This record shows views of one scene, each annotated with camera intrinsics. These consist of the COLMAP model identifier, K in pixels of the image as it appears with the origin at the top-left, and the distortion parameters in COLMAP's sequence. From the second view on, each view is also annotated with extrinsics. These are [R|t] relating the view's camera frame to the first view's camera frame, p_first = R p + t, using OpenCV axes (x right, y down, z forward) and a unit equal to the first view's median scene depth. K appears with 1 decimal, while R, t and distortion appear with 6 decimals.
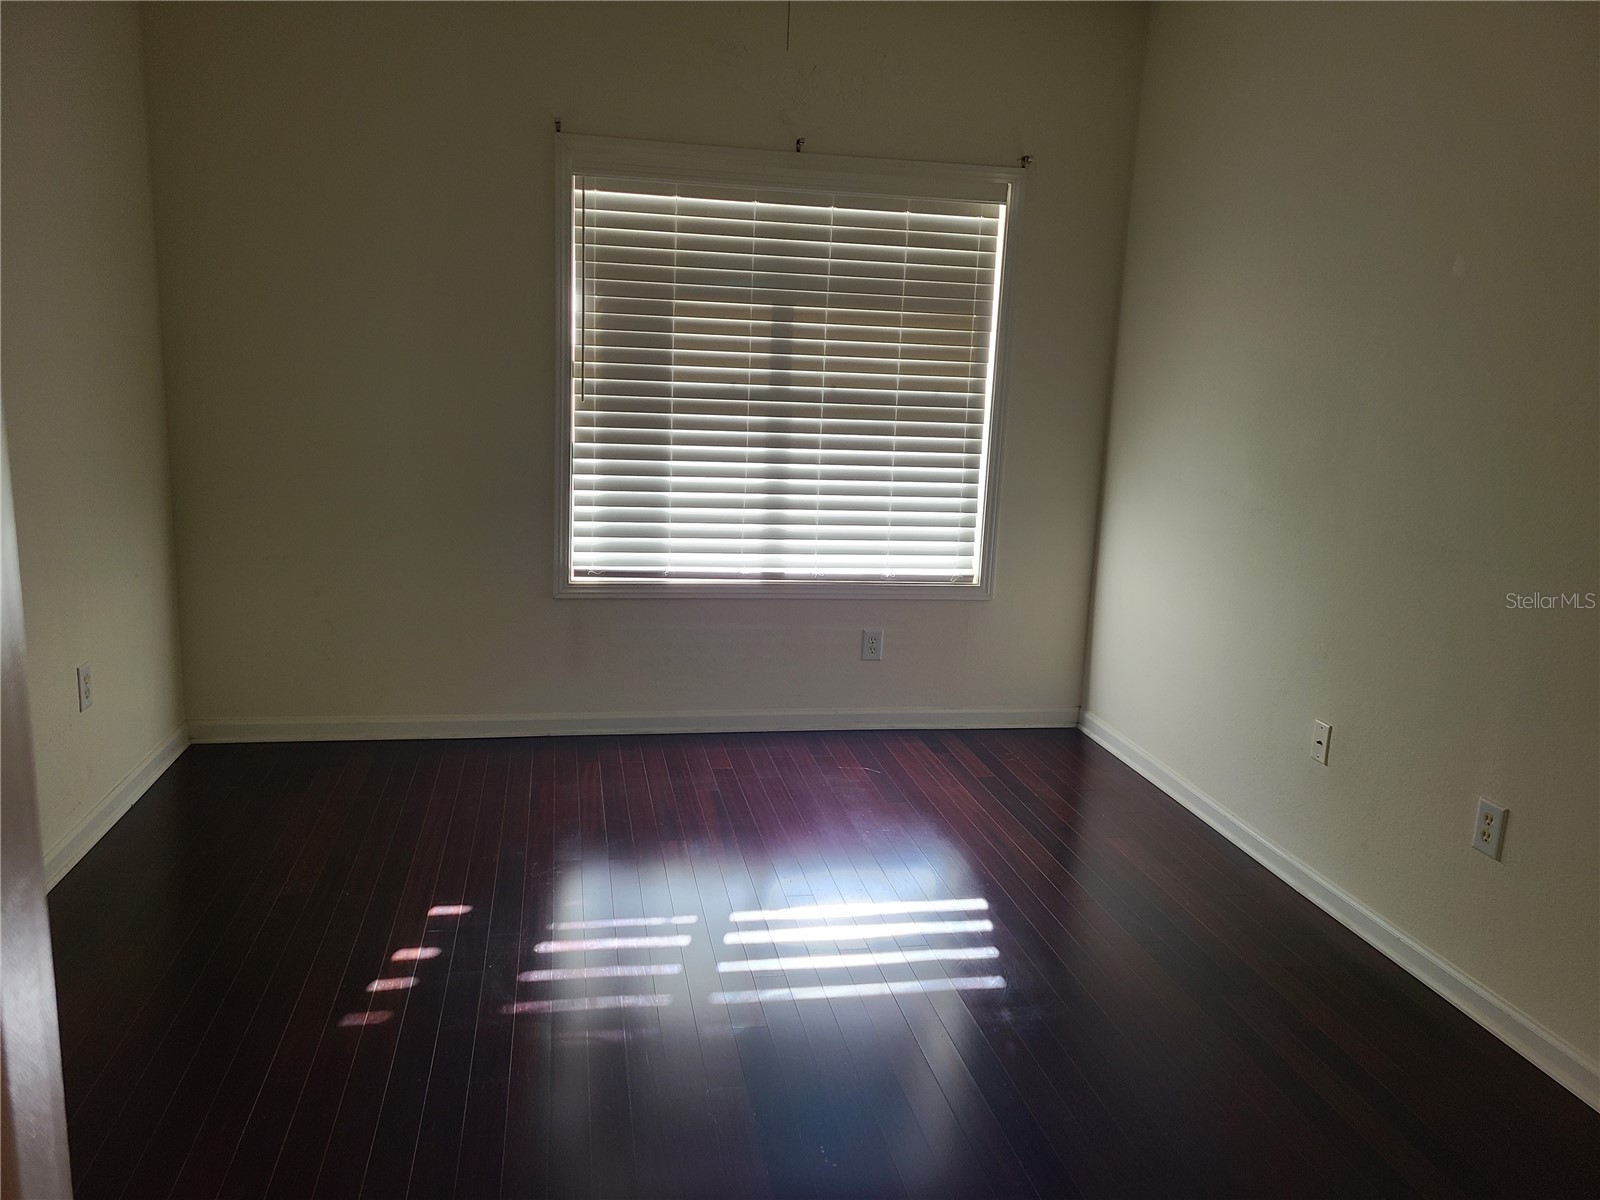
lens RADIAL K [[1190.4, 0, 800.0], [0, 1190.4, 600.0], [0, 0, 1]] dist [0.045723, -0.023568]
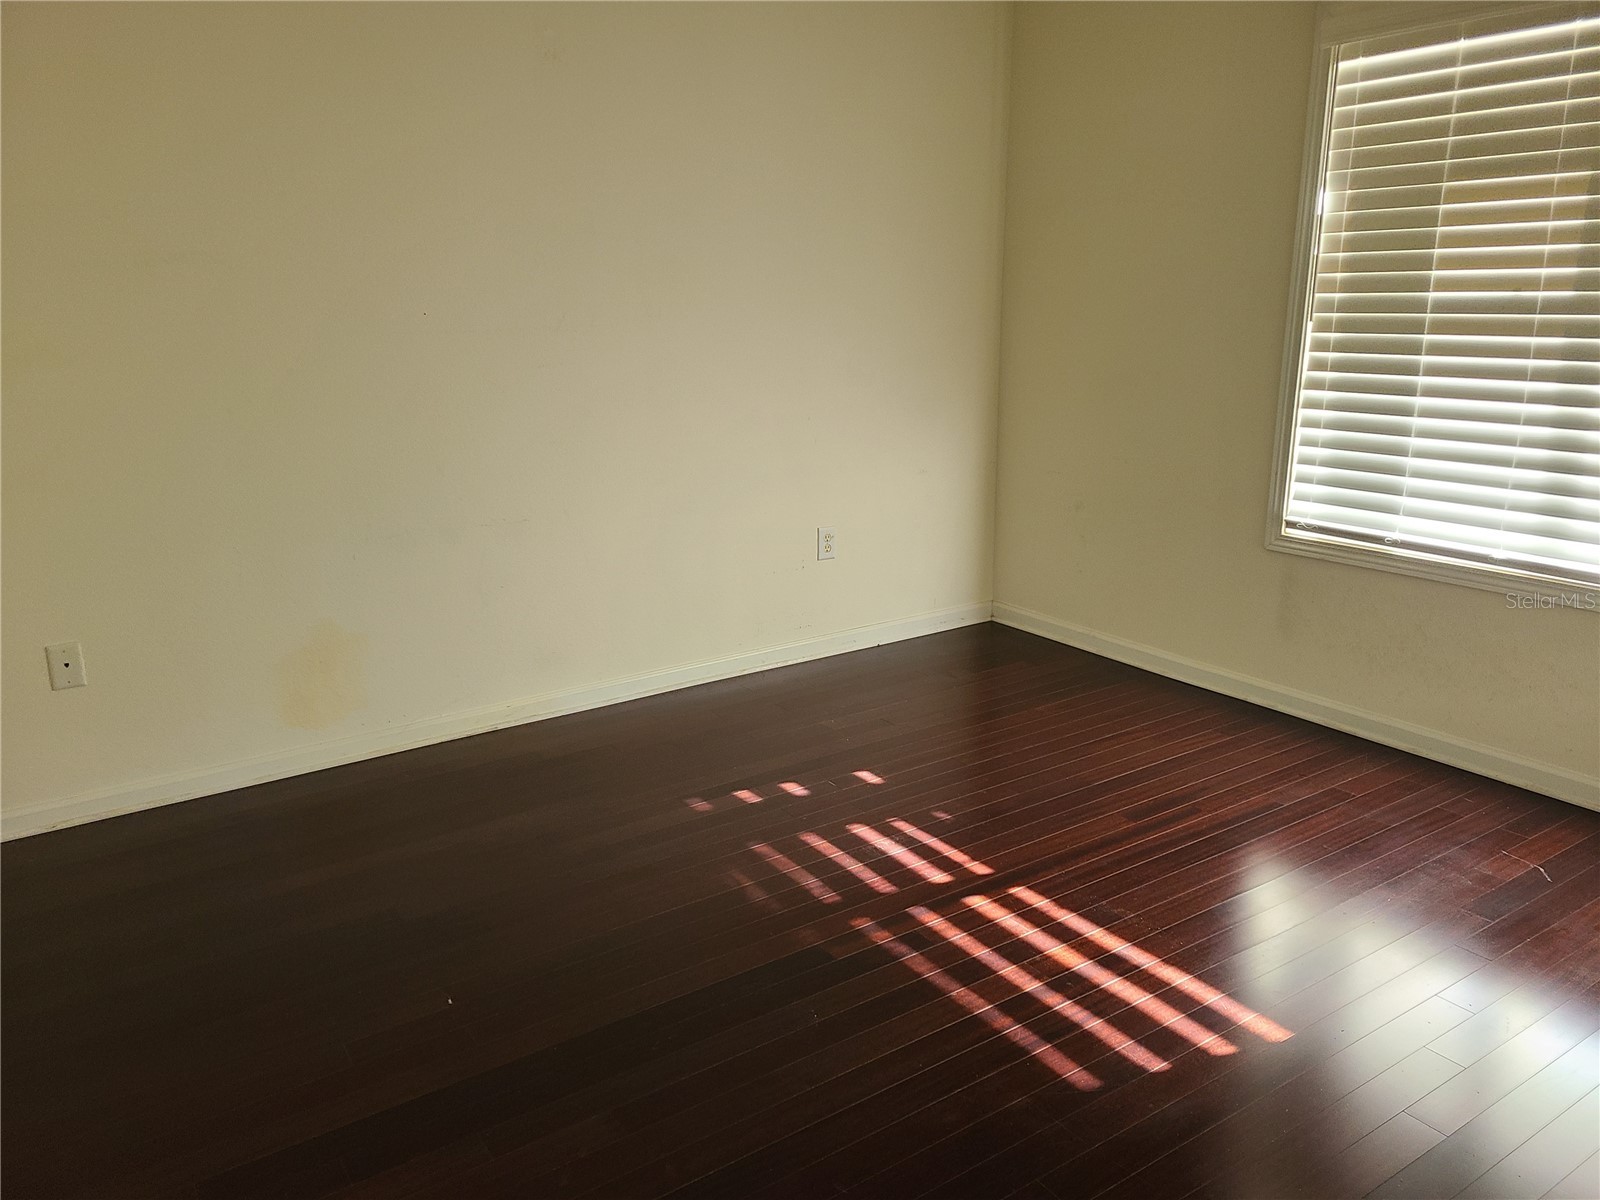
lens RADIAL K [[1190.4, 0, 800.0], [0, 1190.4, 600.0], [0, 0, 1]] dist [0.045723, -0.023568]
pose [[0.393012, 0.190170, -0.899654, 0.466451], [-0.153966, 0.978178, 0.139508, -0.035619], [0.906552, 0.083688, 0.413715, 0.329254]]
